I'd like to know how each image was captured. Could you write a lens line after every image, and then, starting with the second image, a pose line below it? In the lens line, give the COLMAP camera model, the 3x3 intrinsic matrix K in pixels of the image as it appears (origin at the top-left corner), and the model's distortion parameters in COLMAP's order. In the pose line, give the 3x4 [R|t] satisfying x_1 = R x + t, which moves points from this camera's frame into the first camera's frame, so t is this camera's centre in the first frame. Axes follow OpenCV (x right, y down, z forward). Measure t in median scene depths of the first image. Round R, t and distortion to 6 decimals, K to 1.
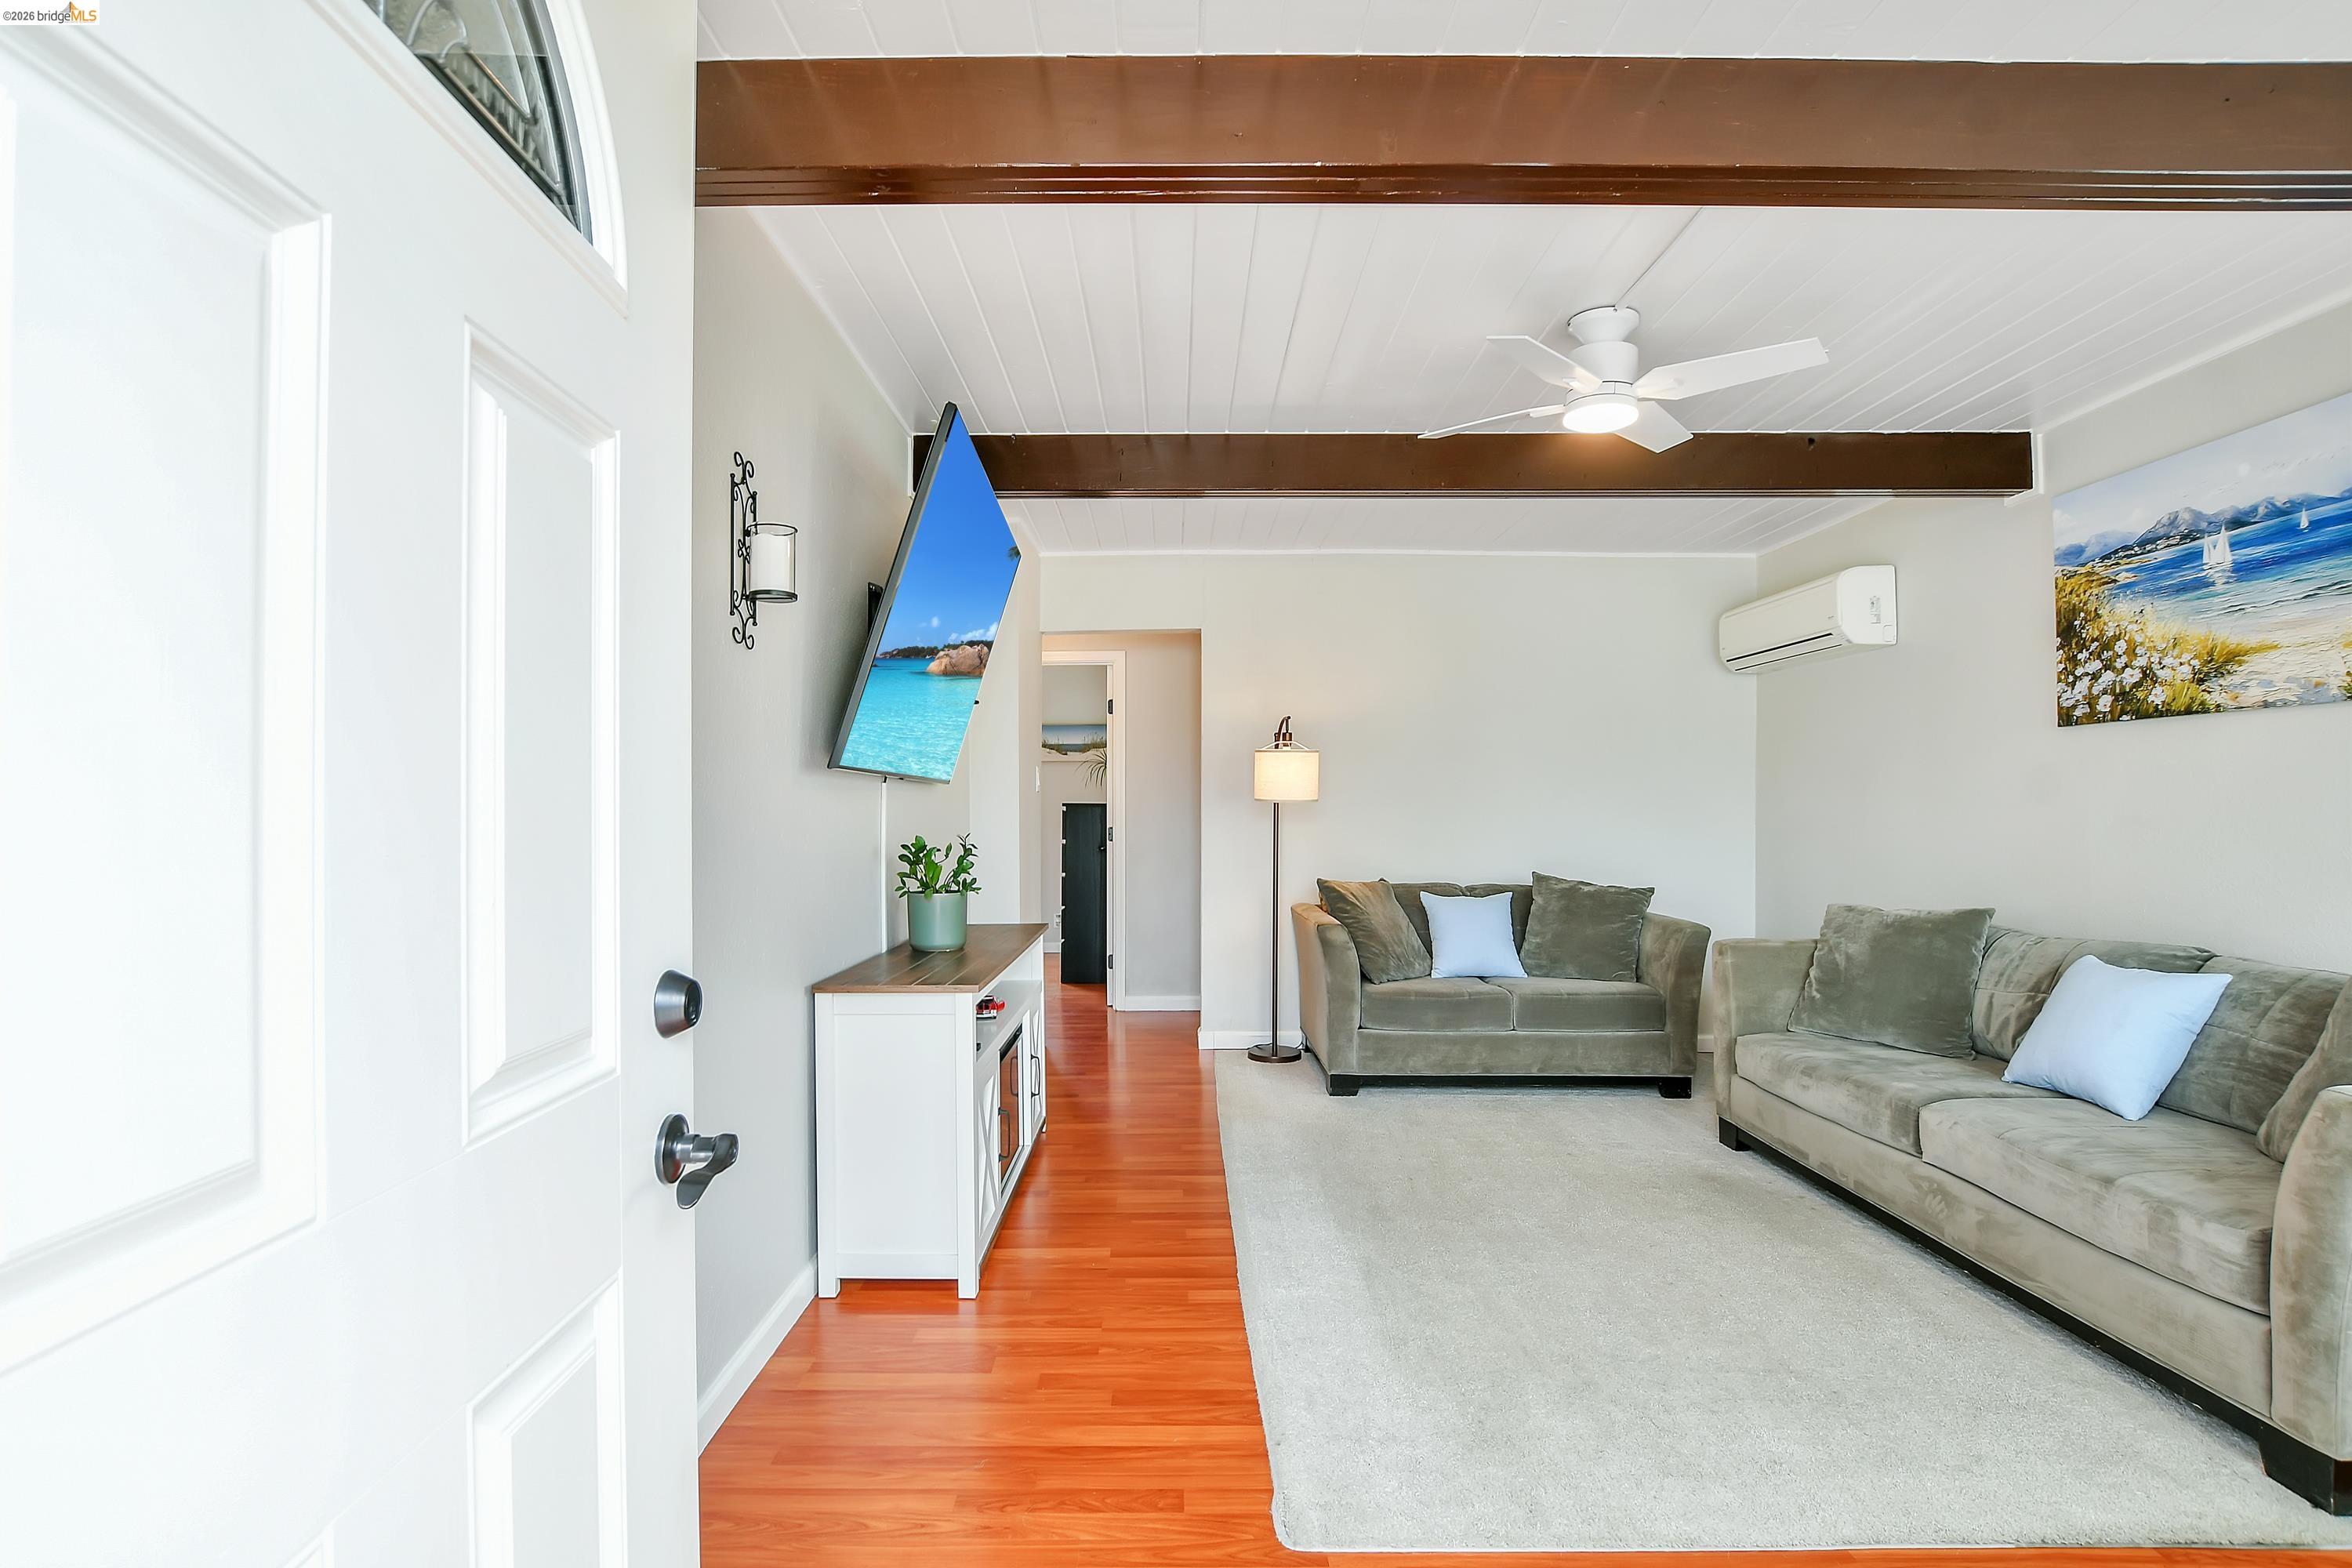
lens RADIAL K [[1101.4, 0, 1170.3], [0, 1101.4, 806.4], [0, 0, 1]] dist [-0.036306, 0.006713]
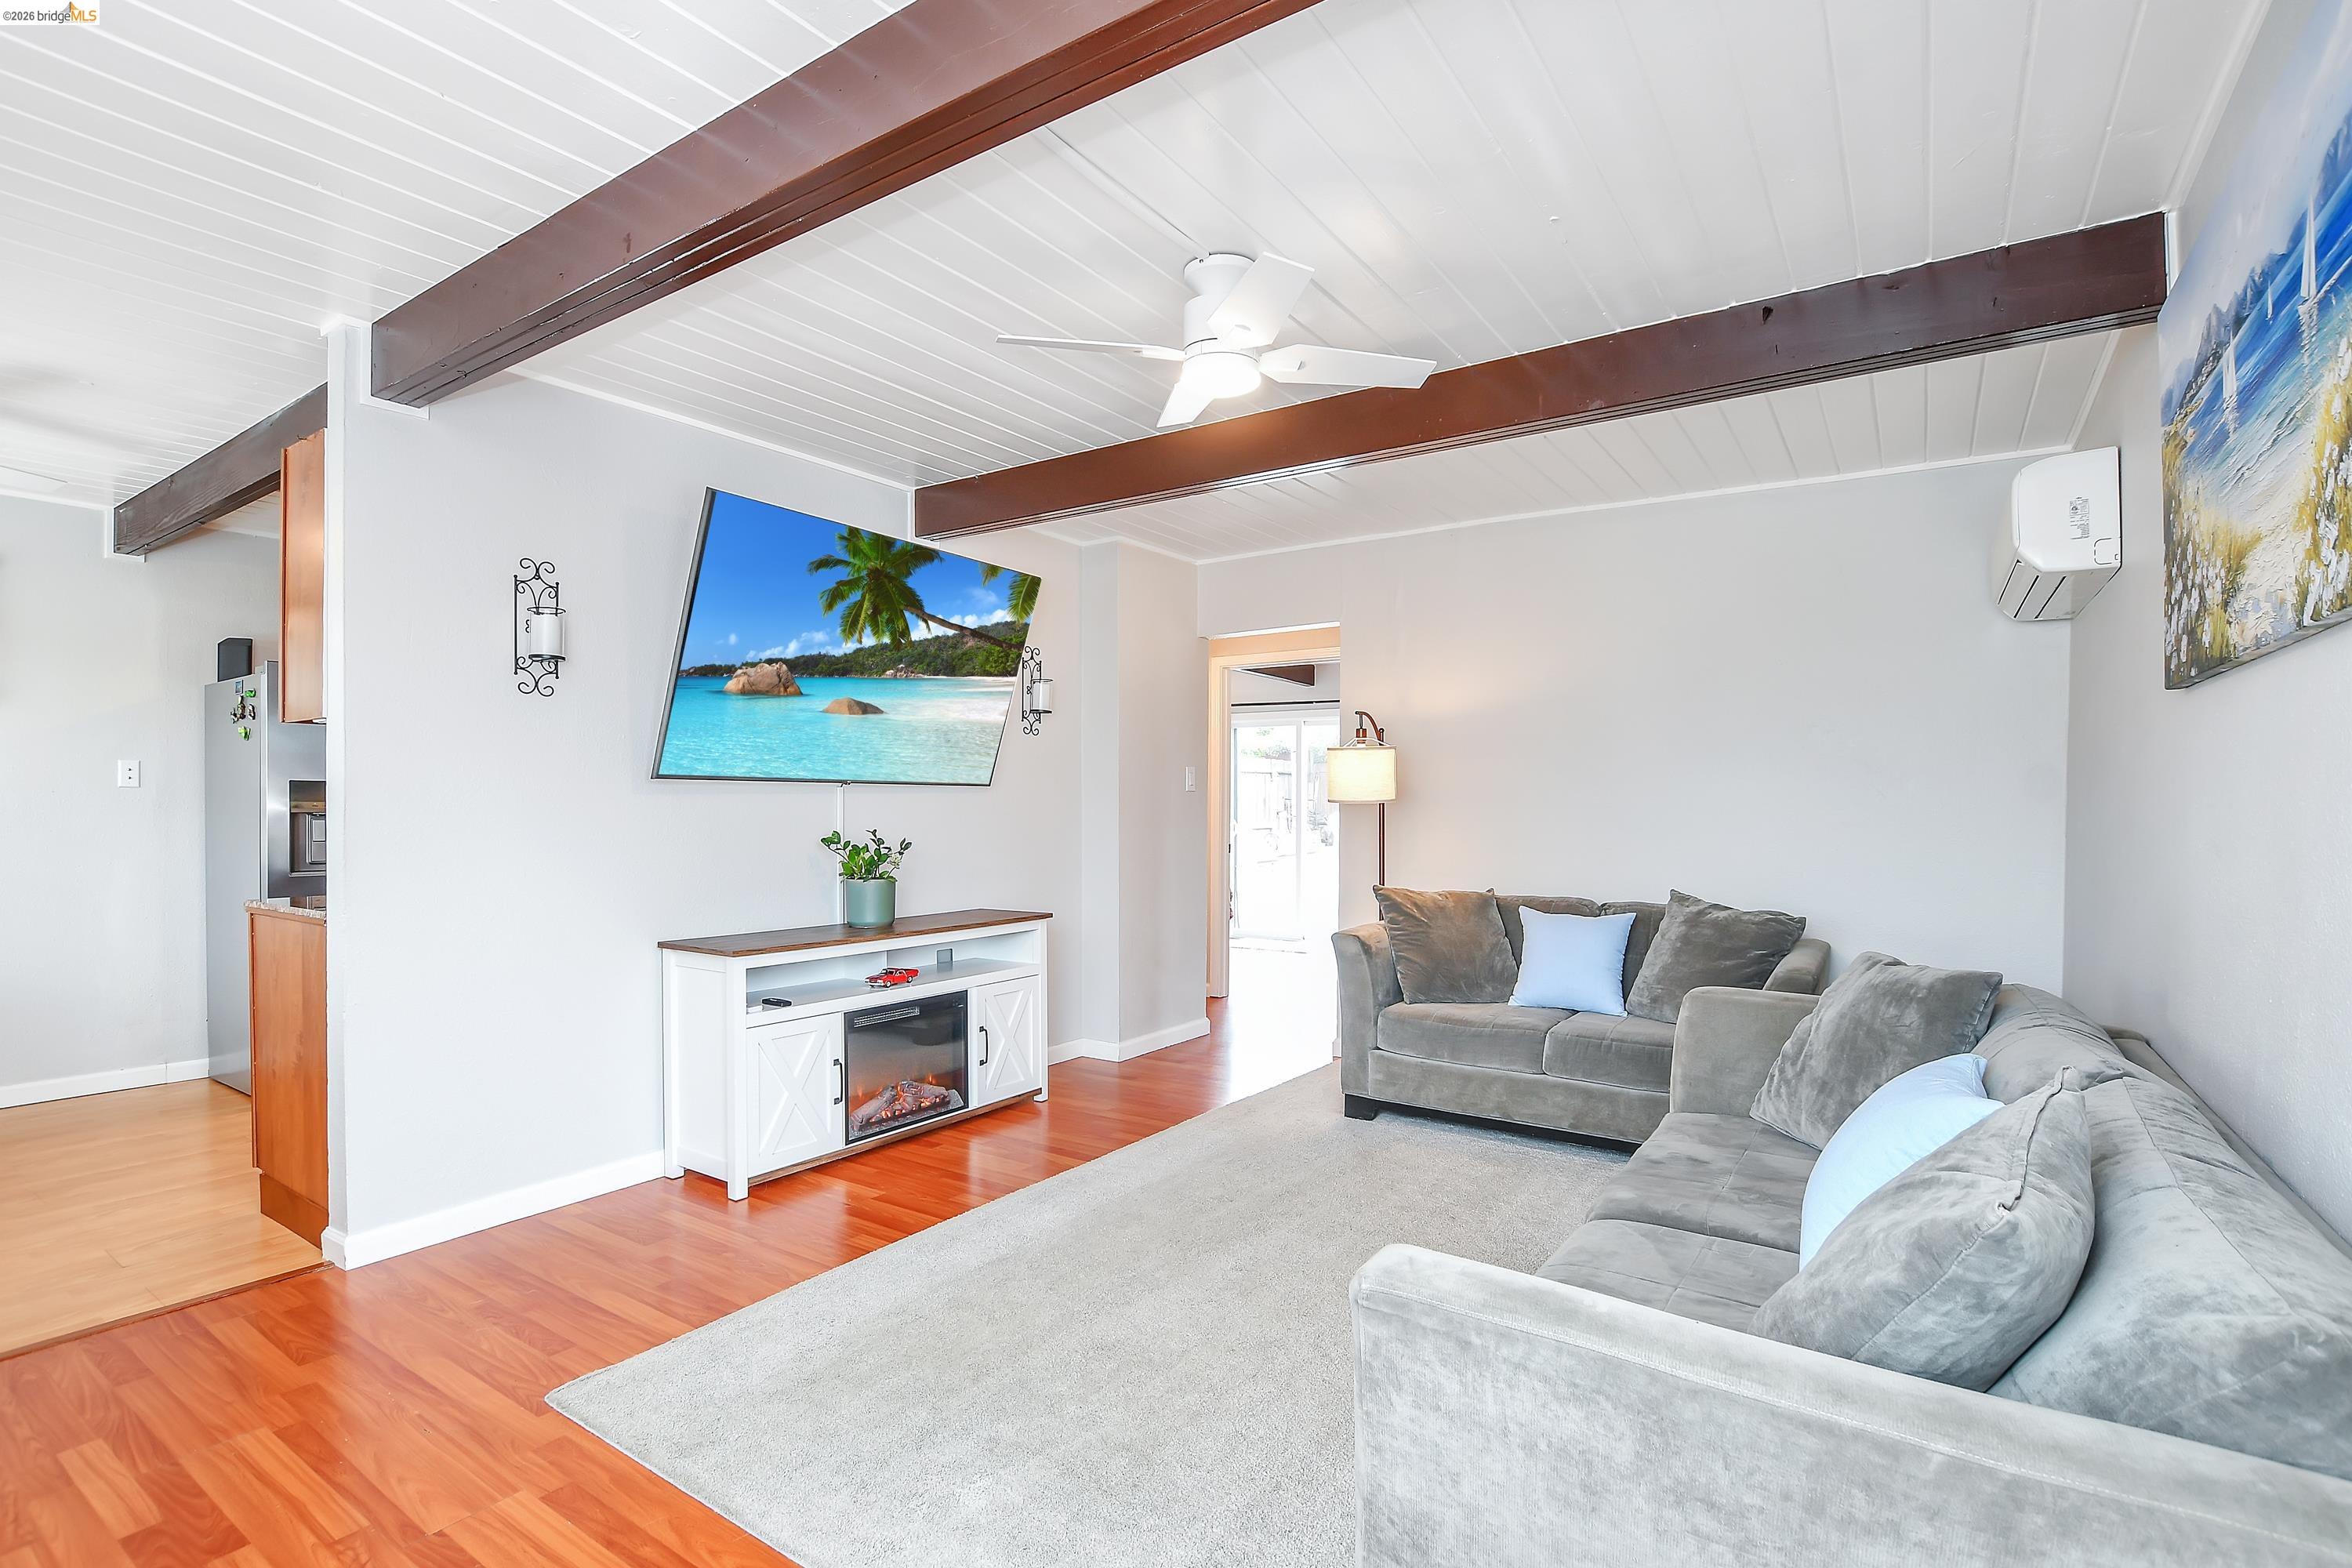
lens RADIAL K [[1101.4, 0, 1170.3], [0, 1101.4, 806.4], [0, 0, 1]] dist [-0.036306, 0.006713]
pose [[0.827771, 0.003731, -0.561054, 0.741854], [0.000656, 0.999971, 0.007618, -0.012923], [0.561066, -0.006674, 0.827744, 0.186193]]
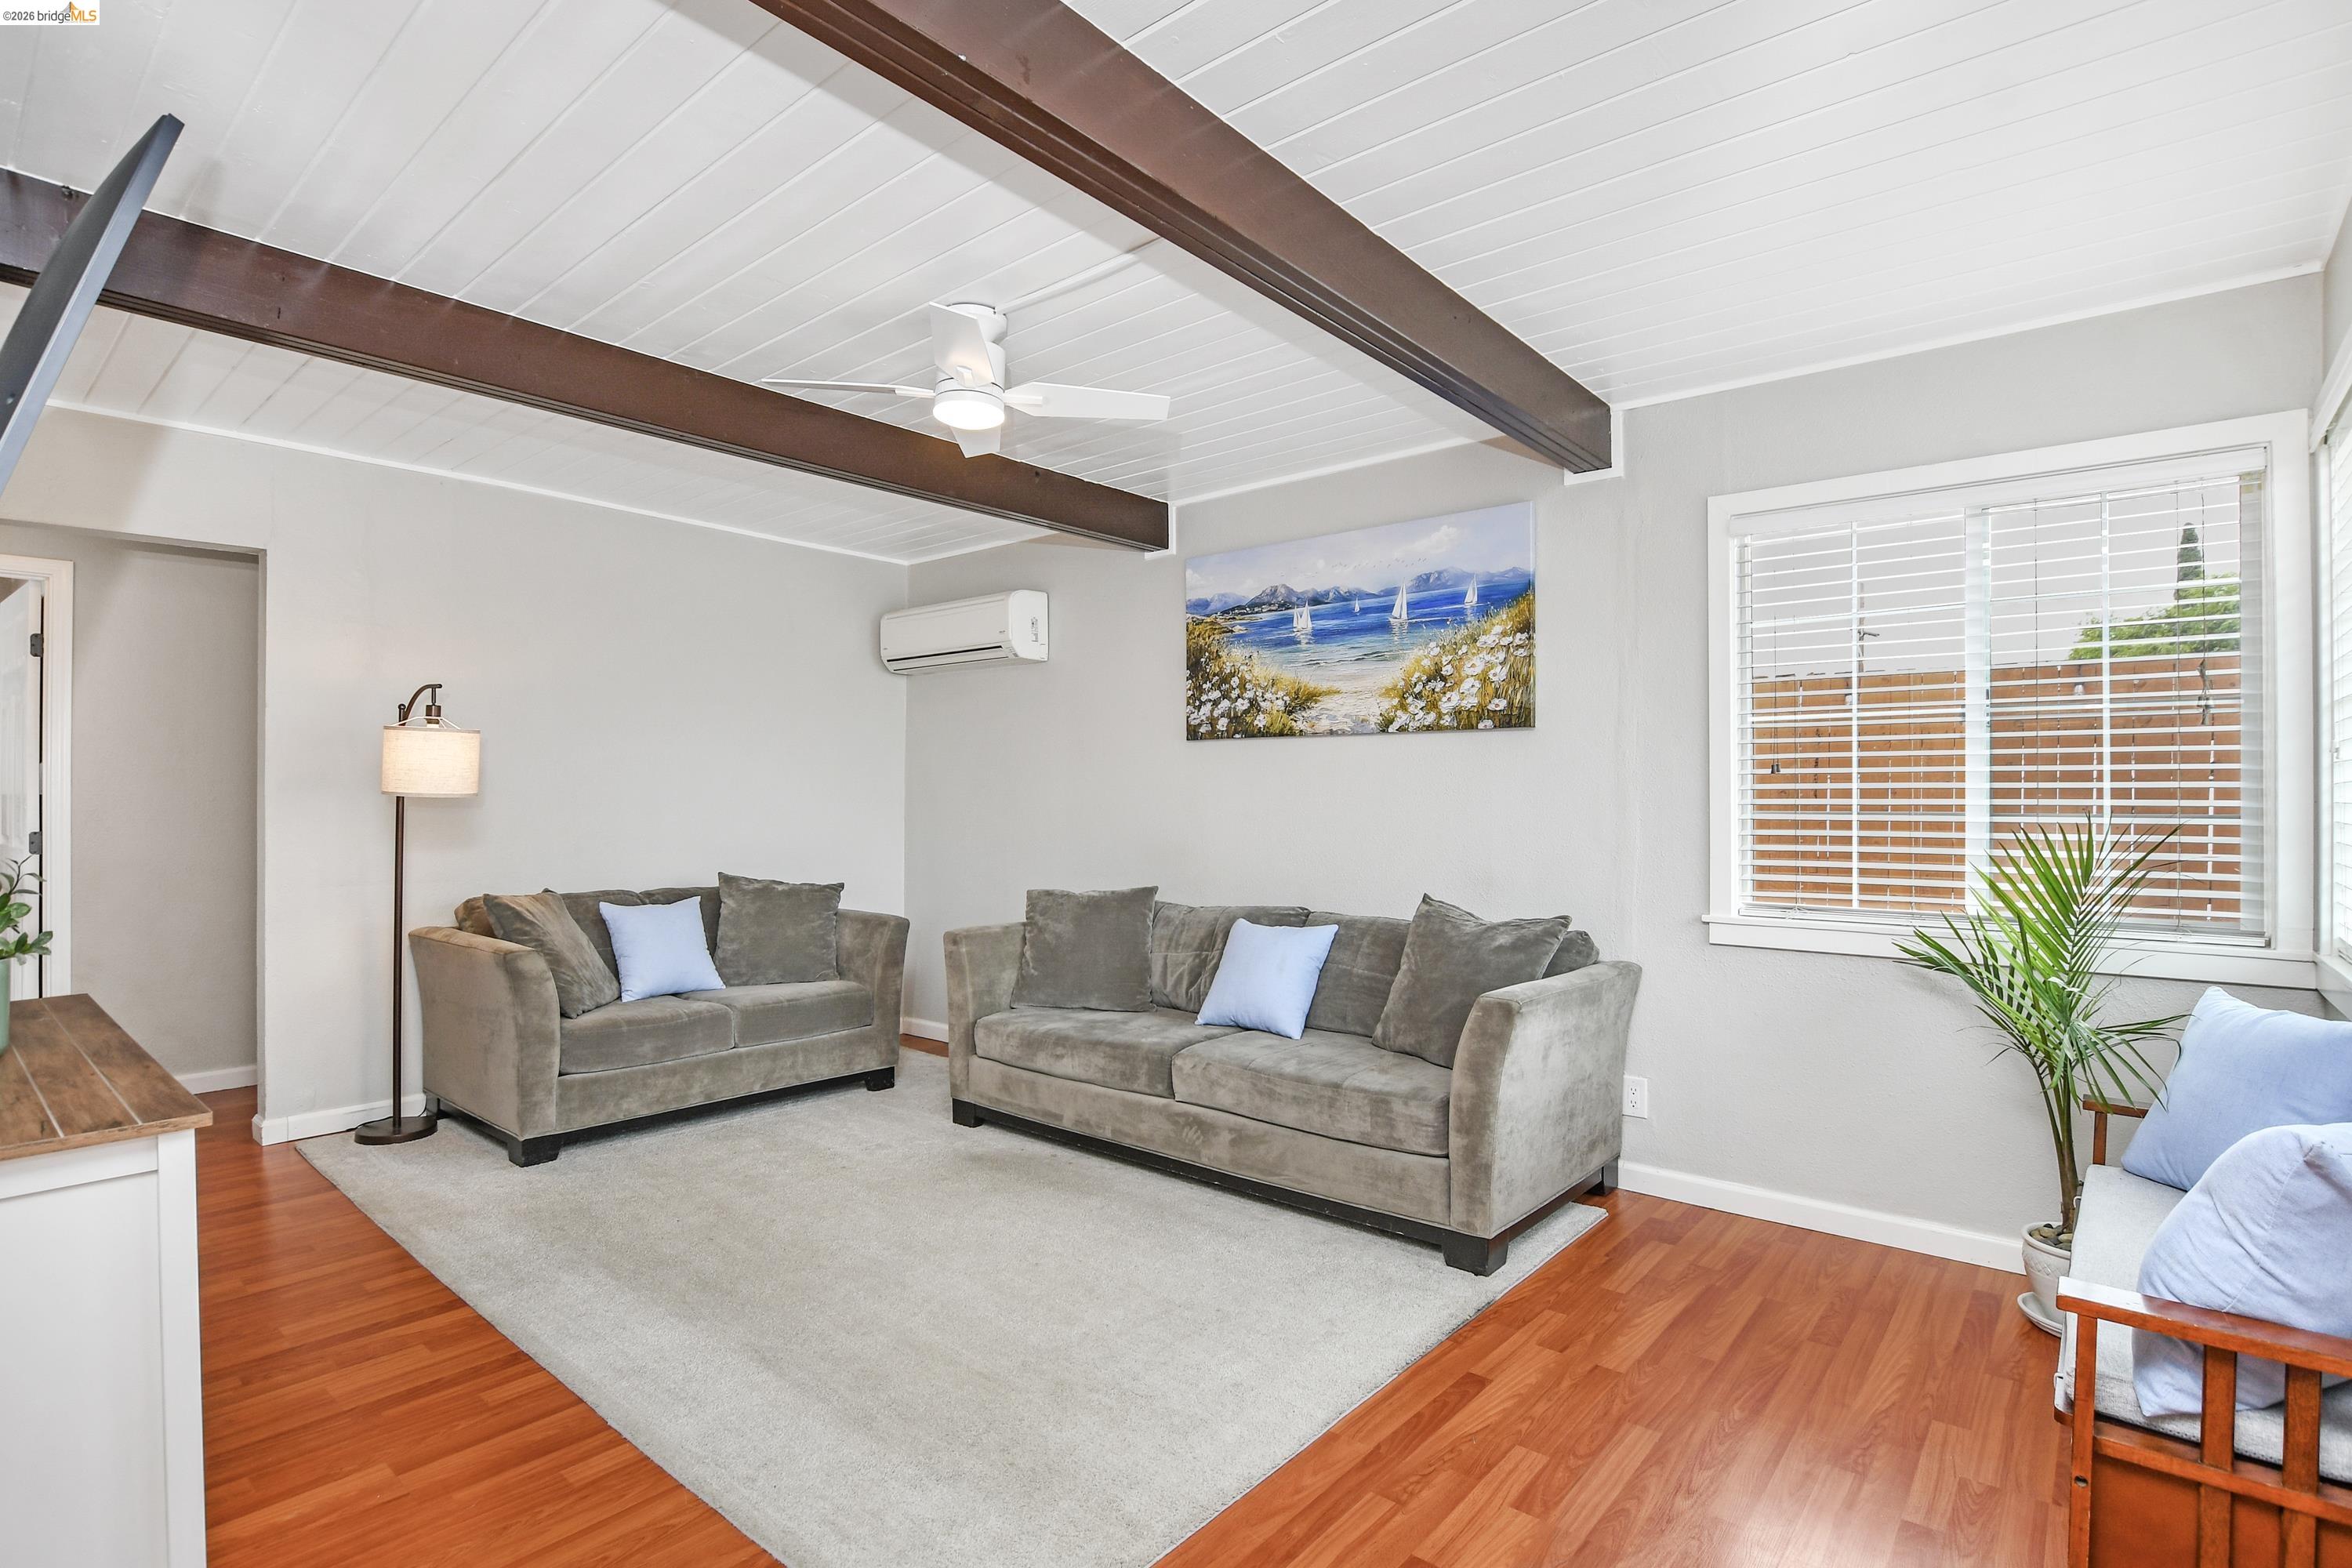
lens RADIAL K [[1128.8, 0, 1156.6], [0, 1128.8, 799.5], [0, 0, 1]] dist [-0.037940, 0.006842]
pose [[0.648522, 0.000124, 0.761196, -0.228247], [-0.003458, 0.999990, 0.002783, -0.008052], [-0.761188, -0.004437, 0.648516, 0.175834]]
